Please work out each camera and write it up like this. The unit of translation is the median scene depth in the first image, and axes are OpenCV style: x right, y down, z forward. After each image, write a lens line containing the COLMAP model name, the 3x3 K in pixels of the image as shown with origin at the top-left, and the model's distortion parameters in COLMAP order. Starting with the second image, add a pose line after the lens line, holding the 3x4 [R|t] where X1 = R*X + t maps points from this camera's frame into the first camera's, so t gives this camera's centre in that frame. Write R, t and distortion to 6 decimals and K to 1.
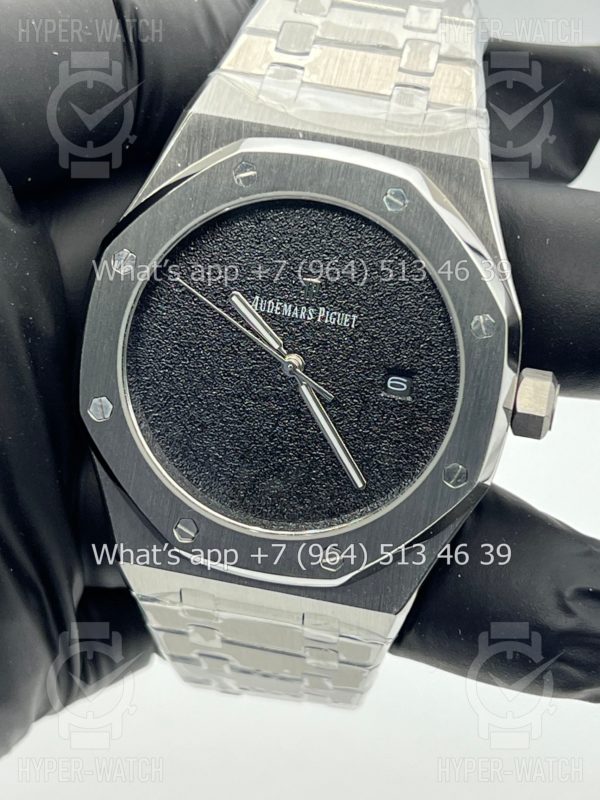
lens RADIAL K [[1849.4, 0, 300.0], [0, 1849.4, 400.0], [0, 0, 1]] dist [0.220449, 0.524294]
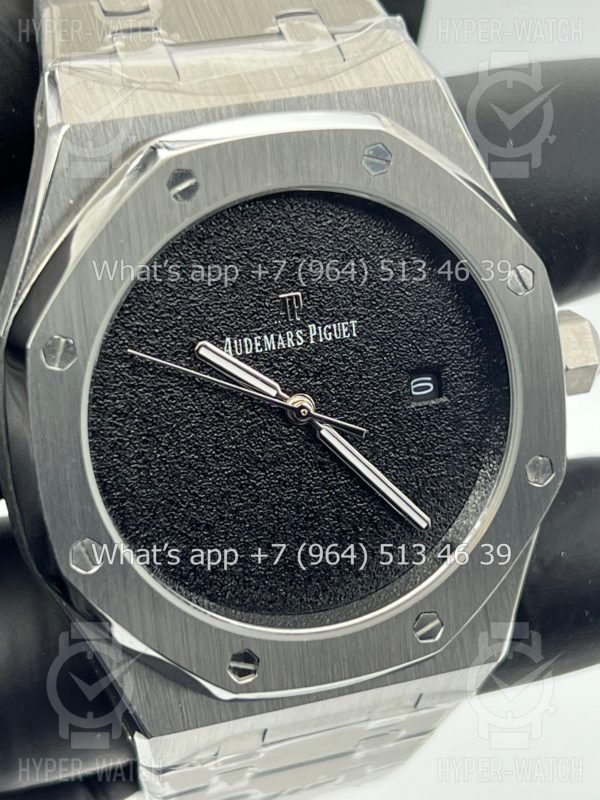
lens RADIAL K [[1849.4, 0, 300.0], [0, 1849.4, 400.0], [0, 0, 1]] dist [0.220449, 0.524294]
pose [[0.866615, -0.335487, 0.369359, -0.281385], [0.317443, 0.941802, 0.110628, -0.105602], [-0.384978, 0.021378, 0.922678, 0.298844]]
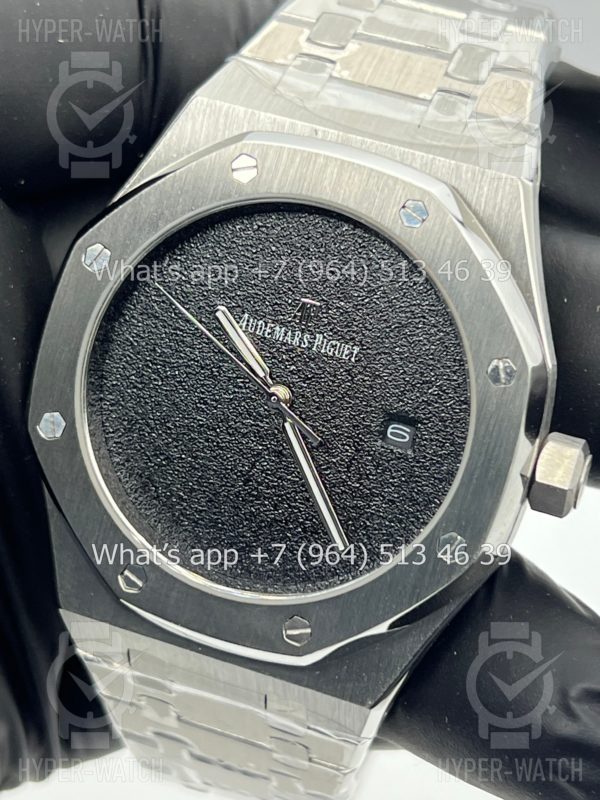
lens RADIAL K [[1849.4, 0, 300.0], [0, 1849.4, 400.0], [0, 0, 1]] dist [0.220449, 0.524294]
pose [[0.990624, 0.105035, -0.087365, 0.080032], [-0.110514, 0.992035, -0.060434, 0.032207], [0.080321, 0.069523, 0.994342, 0.153523]]
